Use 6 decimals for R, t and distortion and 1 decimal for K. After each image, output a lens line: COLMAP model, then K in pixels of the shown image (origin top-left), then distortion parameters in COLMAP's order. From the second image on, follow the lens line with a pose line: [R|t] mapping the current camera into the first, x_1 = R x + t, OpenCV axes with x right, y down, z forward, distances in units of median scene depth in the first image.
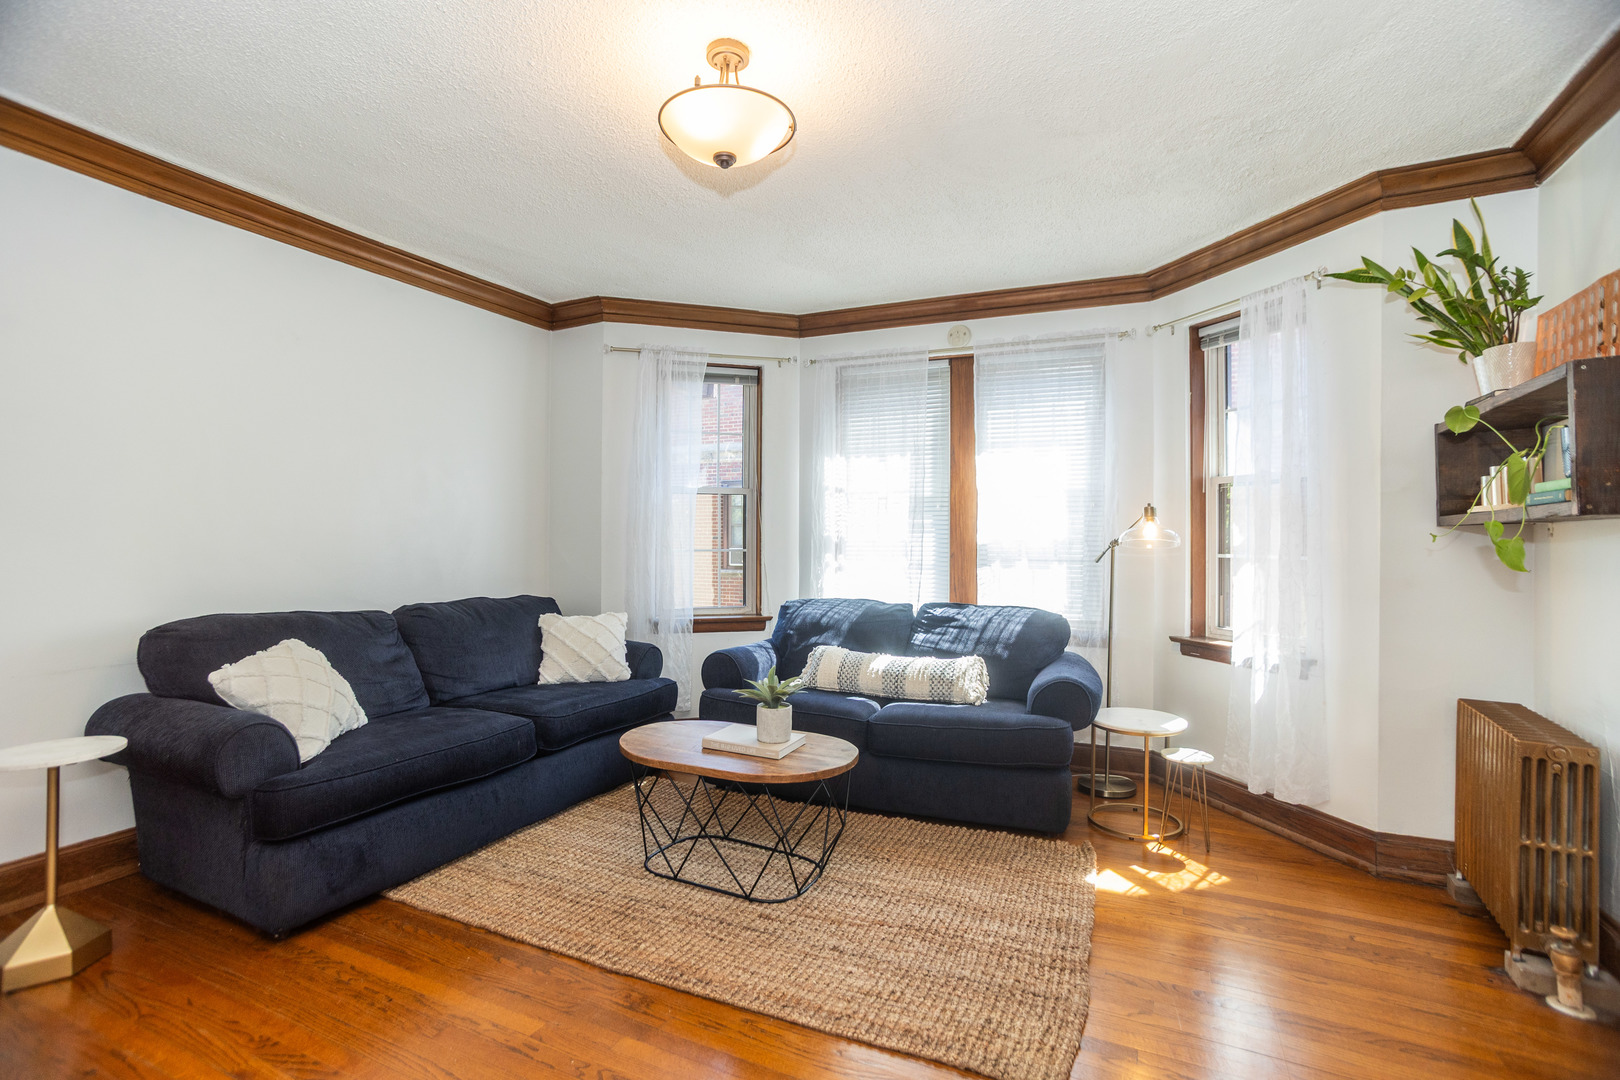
lens RADIAL K [[775.8, 0, 805.8], [0, 775.8, 535.8], [0, 0, 1]] dist [-0.074070, 0.046575]
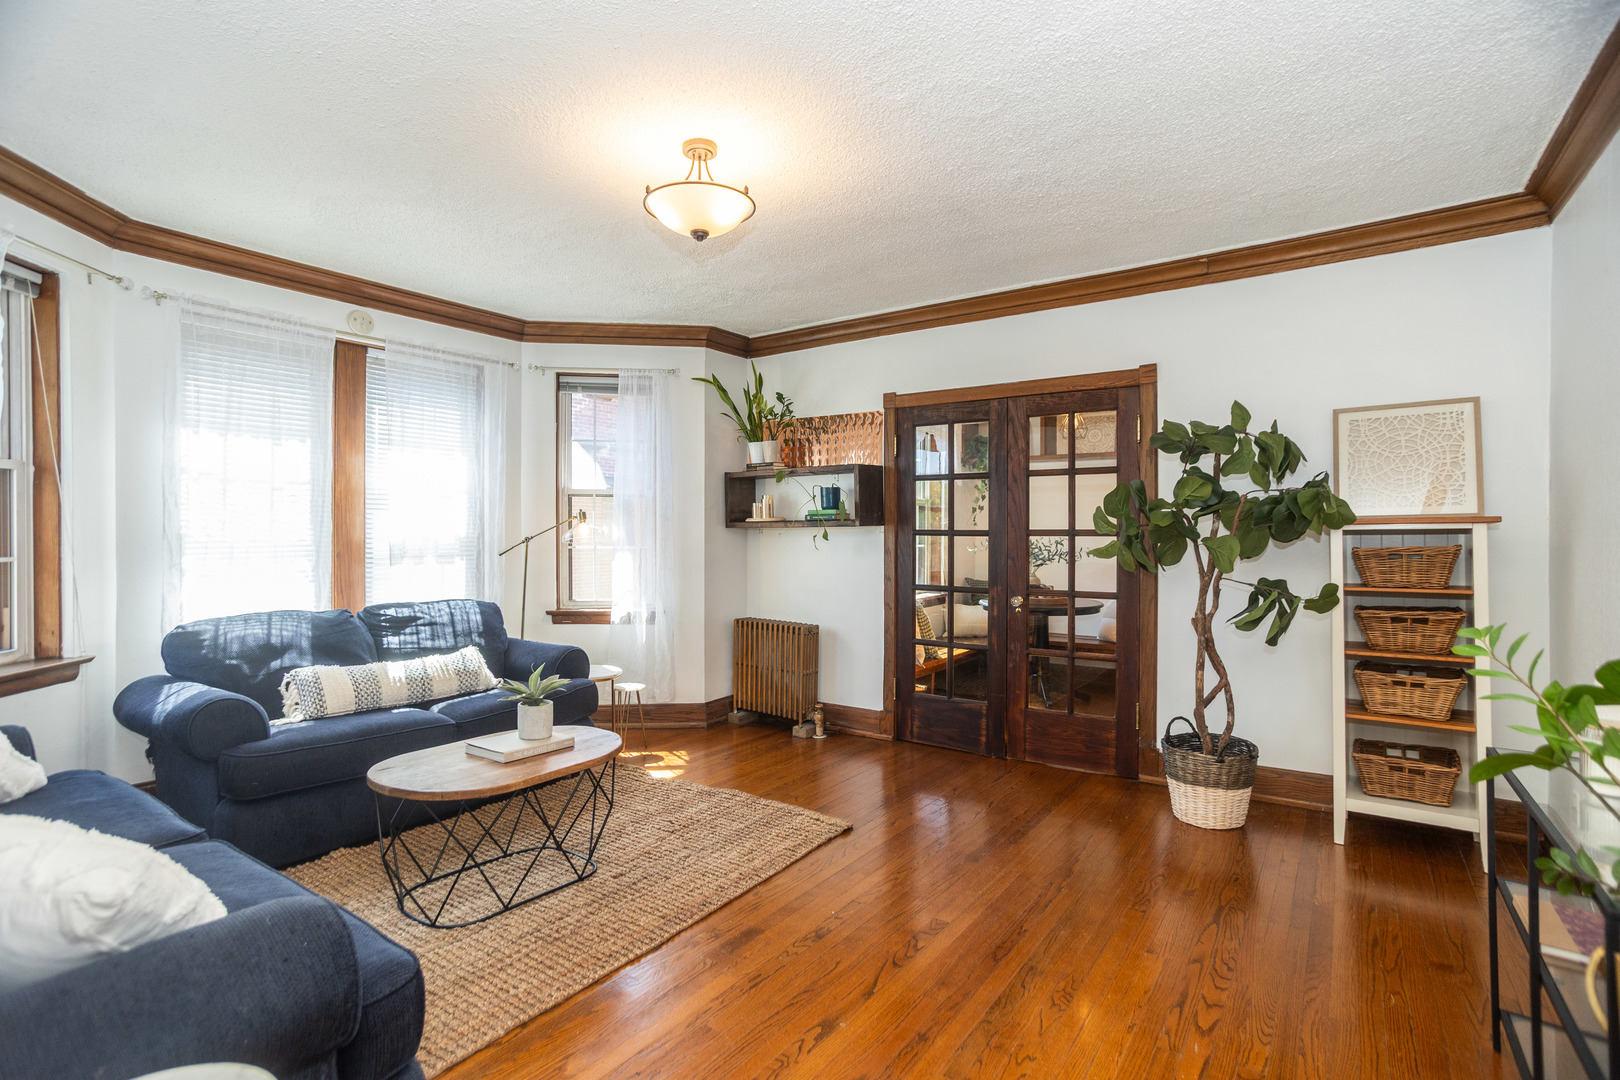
lens RADIAL K [[775.8, 0, 805.8], [0, 775.8, 535.8], [0, 0, 1]] dist [-0.074070, 0.046575]
pose [[0.177507, -0.010765, 0.984061, -0.743035], [-0.003535, 0.999927, 0.011576, -0.012462], [-0.984113, -0.005534, 0.177455, 0.354052]]
